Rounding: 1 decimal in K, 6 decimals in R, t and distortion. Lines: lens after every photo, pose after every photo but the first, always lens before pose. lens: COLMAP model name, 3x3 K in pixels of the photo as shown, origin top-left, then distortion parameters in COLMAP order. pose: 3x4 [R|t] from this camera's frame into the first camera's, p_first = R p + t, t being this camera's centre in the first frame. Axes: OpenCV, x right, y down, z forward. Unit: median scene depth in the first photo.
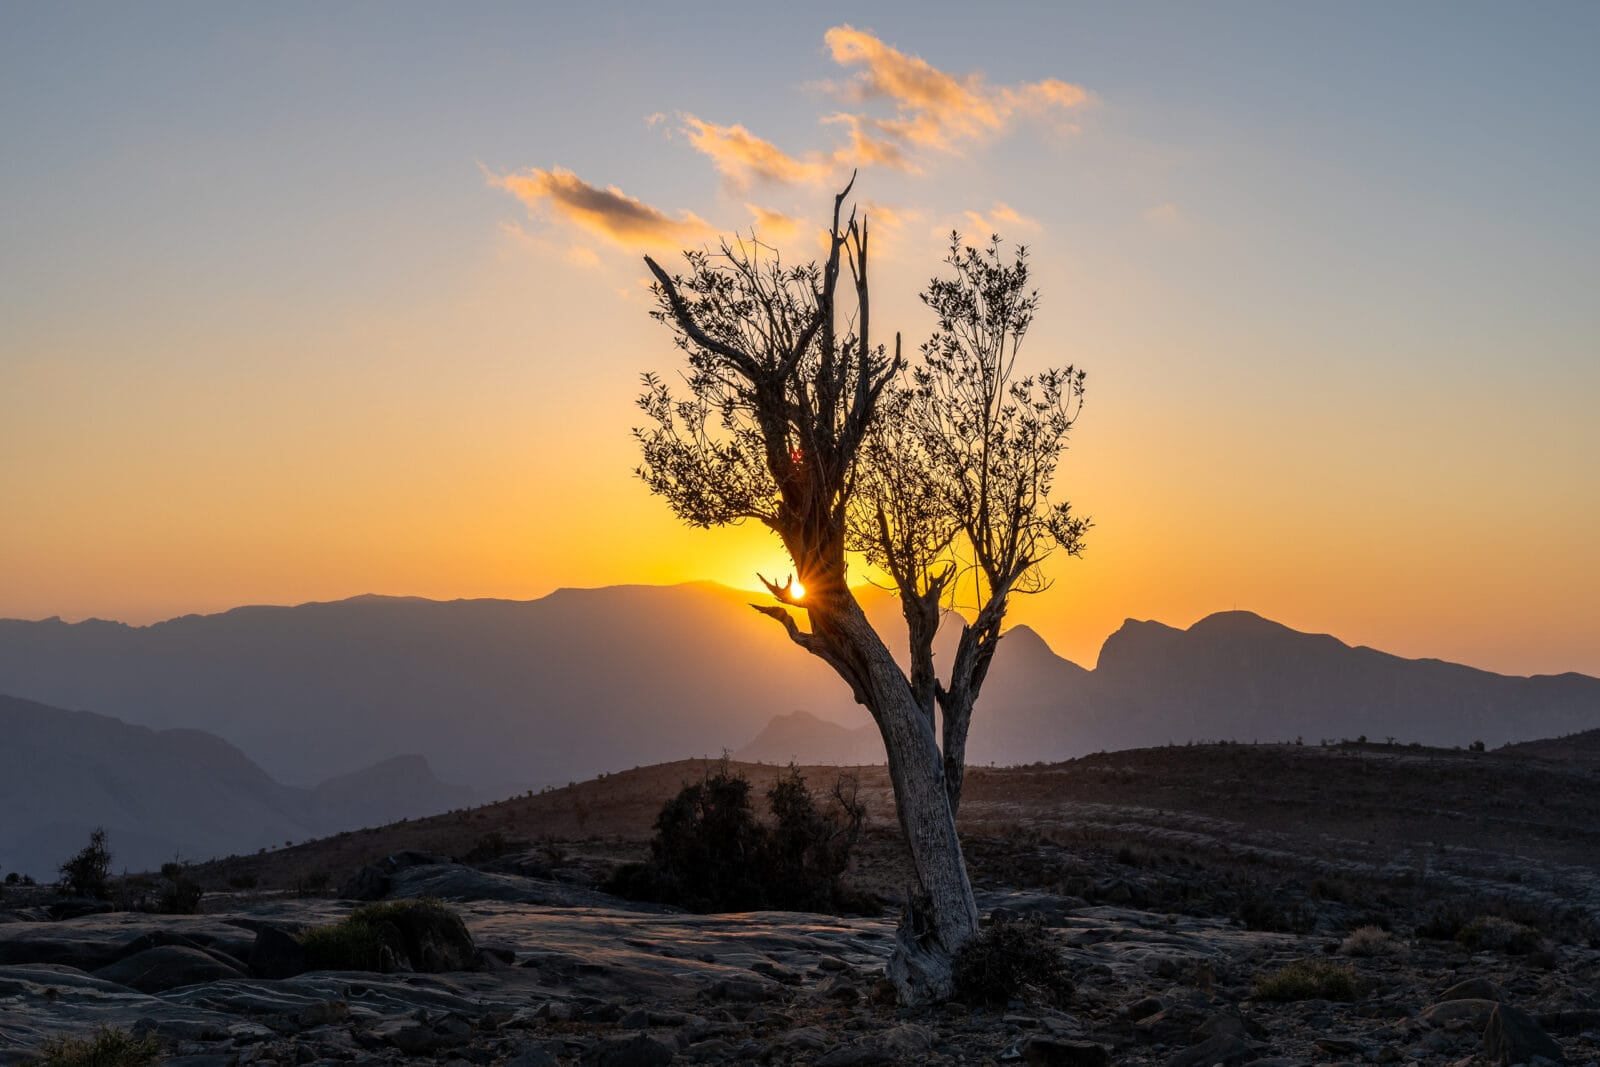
lens RADIAL K [[1974.2, 0, 800.0], [0, 1974.2, 533.5], [0, 0, 1]] dist [0.003912, -0.014132]
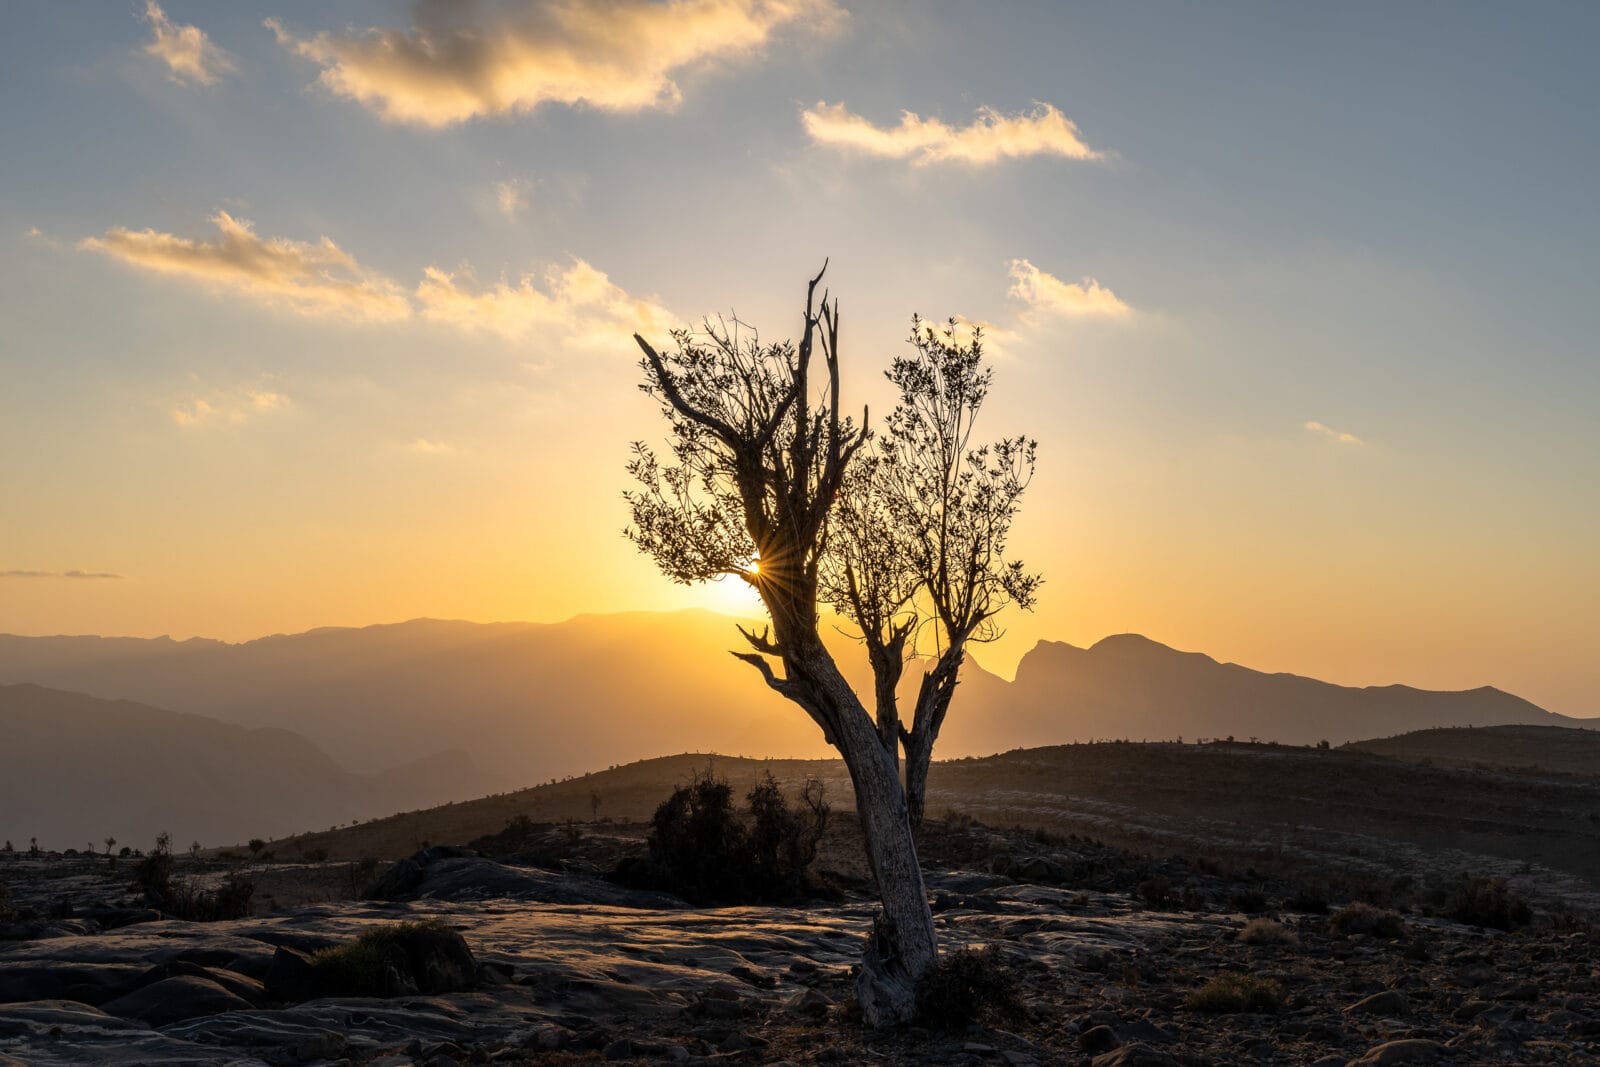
lens RADIAL K [[1974.2, 0, 800.0], [0, 1974.2, 533.5], [0, 0, 1]] dist [0.003912, -0.014132]
pose [[0.999921, 0.004096, 0.011918, 0.000359], [-0.003674, 0.999372, -0.035235, 0.008826], [-0.012055, 0.035188, 0.999308, -0.099769]]
